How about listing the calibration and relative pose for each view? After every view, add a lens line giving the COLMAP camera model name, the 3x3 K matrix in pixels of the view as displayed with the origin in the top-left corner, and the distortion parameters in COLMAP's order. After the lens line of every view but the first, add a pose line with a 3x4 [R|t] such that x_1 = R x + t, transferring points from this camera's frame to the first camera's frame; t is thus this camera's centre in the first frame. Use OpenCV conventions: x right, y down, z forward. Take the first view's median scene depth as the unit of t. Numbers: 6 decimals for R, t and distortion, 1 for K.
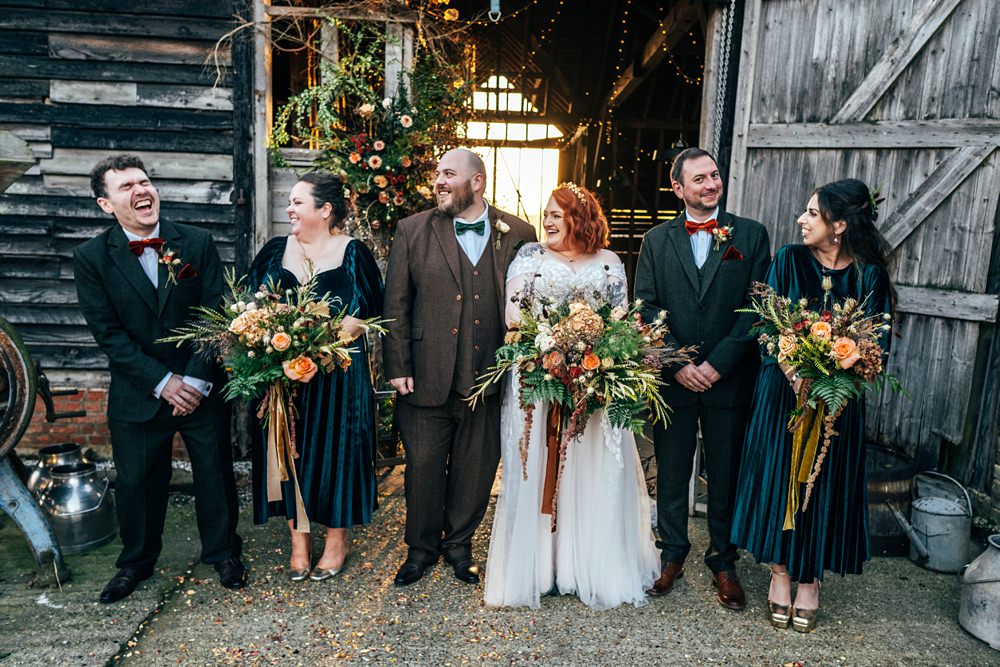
lens RADIAL K [[670.0, 0, 500.0], [0, 670.0, 333.5], [0, 0, 1]] dist [0.019907, -0.001159]
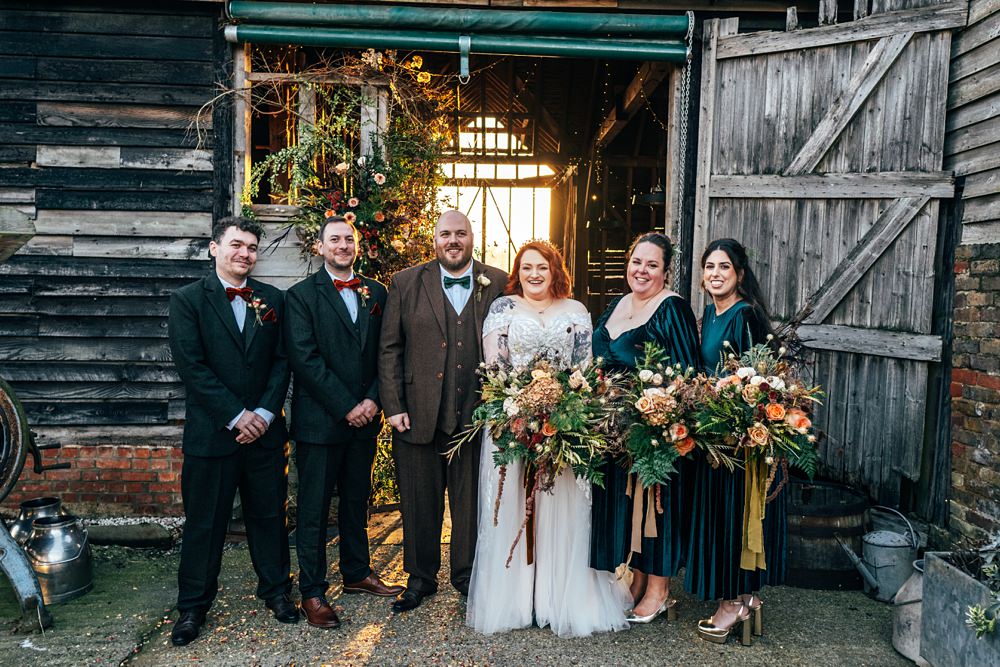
lens RADIAL K [[727.8, 0, 504.2], [0, 727.8, 319.4], [0, 0, 1]] dist [0.015375, 0.006581]
pose [[0.999761, -0.018324, 0.011912, 0.034905], [0.019282, 0.996105, -0.086041, 0.002132], [-0.010289, 0.086250, 0.996220, -0.107320]]
